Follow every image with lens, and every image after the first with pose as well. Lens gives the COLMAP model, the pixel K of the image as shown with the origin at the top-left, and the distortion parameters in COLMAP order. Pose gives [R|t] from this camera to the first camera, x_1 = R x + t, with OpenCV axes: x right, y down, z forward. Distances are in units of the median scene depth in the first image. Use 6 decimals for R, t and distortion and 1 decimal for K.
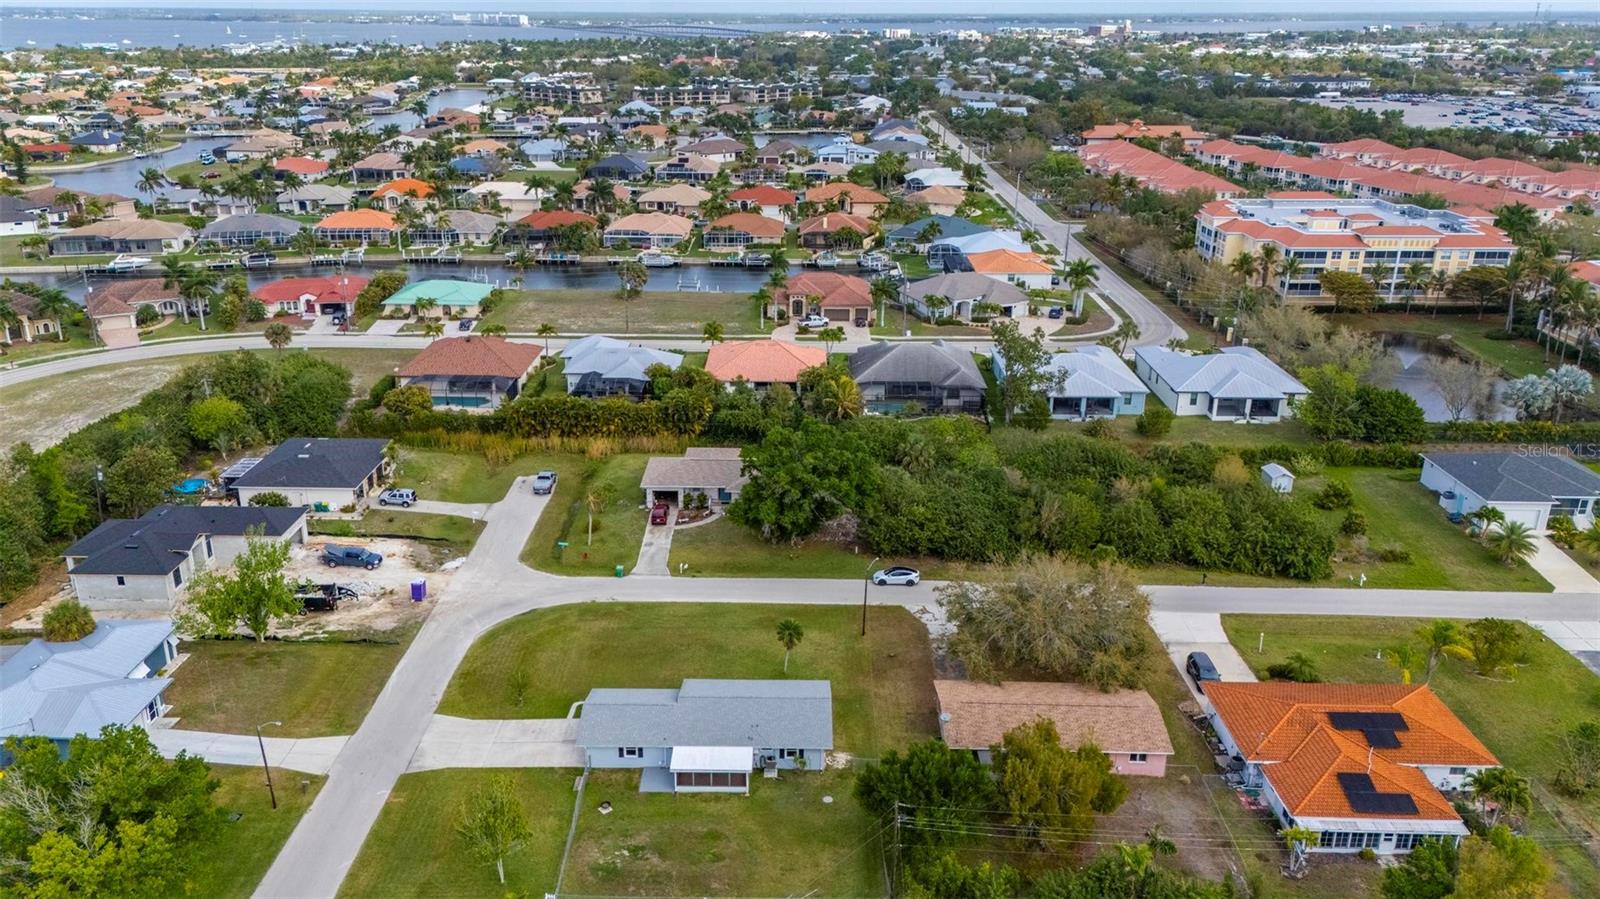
lens RADIAL K [[1182.3, 0, 772.3], [0, 1182.3, 452.5], [0, 0, 1]] dist [0.089664, -0.104088]
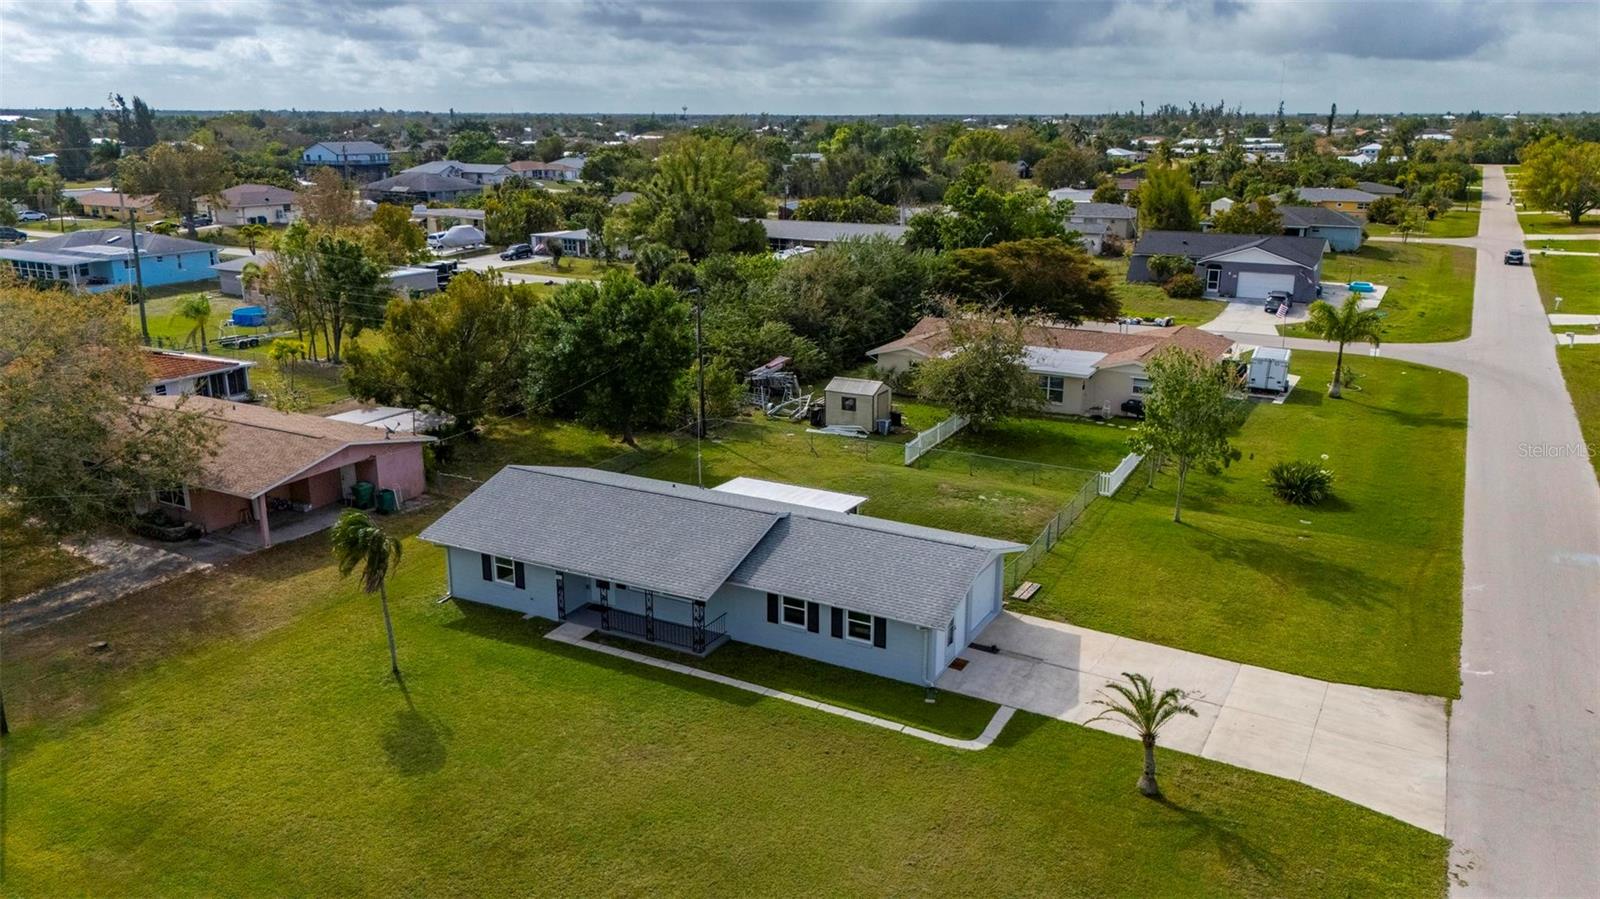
lens RADIAL K [[1173.3, 0, 800.0], [0, 1173.3, 449.5], [0, 0, 1]] dist [0.089518, -0.113899]
pose [[-0.887039, -0.128406, 0.443478, -0.151972], [0.158155, 0.817923, 0.553162, -0.027826], [-0.433761, 0.560815, -0.705222, 0.715233]]
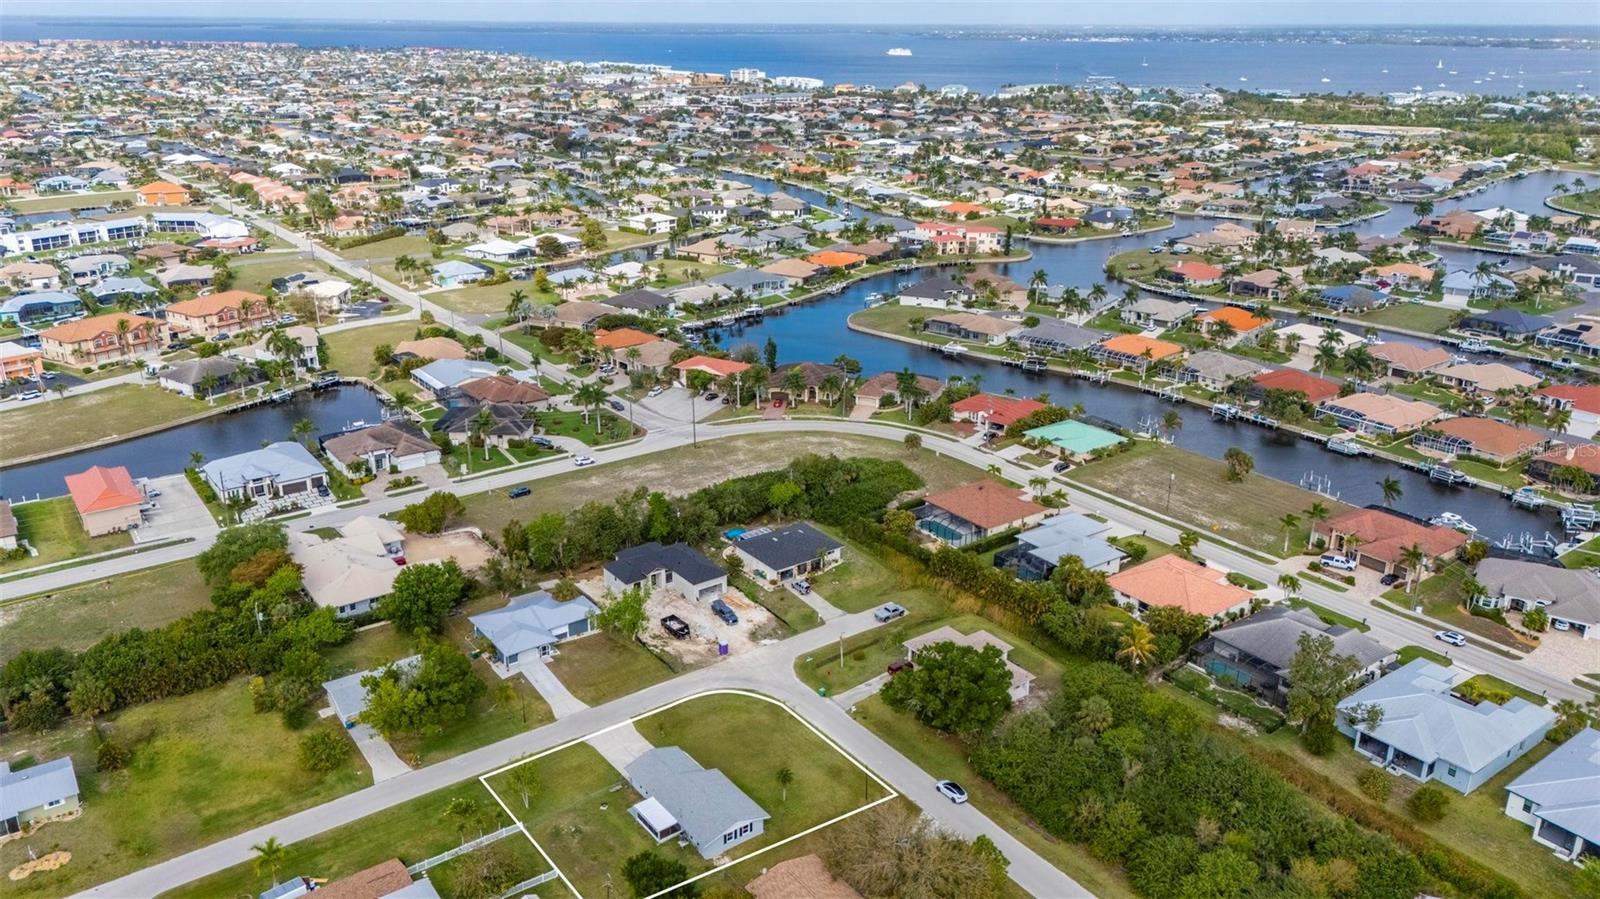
lens RADIAL K [[1173.3, 0, 800.0], [0, 1173.3, 449.5], [0, 0, 1]] dist [0.089518, -0.113899]
pose [[0.613337, 0.270495, -0.742058, 0.601726], [-0.279192, 0.953121, 0.116670, -0.244715], [0.738830, 0.135619, 0.660104, 0.002089]]
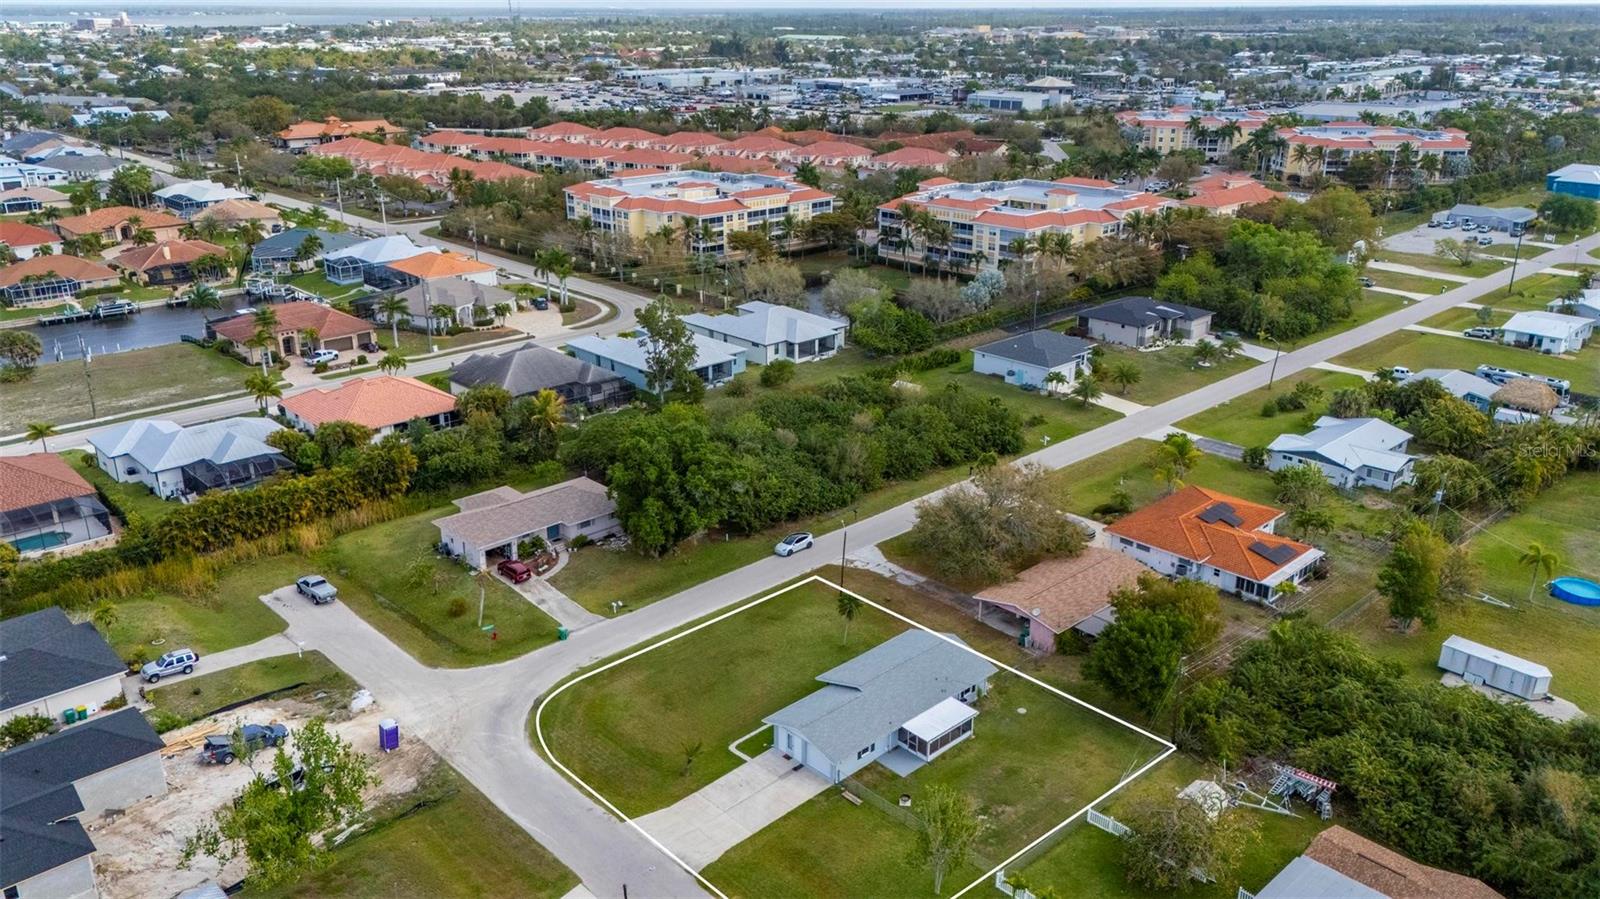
lens RADIAL K [[1194.6, 0, 800.0], [0, 1194.6, 449.5], [0, 0, 1]] dist [0.088041, -0.096183]
pose [[0.710508, -0.245829, 0.659353, -0.409587], [0.246179, 0.964620, 0.094364, -0.054039], [-0.659223, 0.095272, 0.745888, 0.140457]]
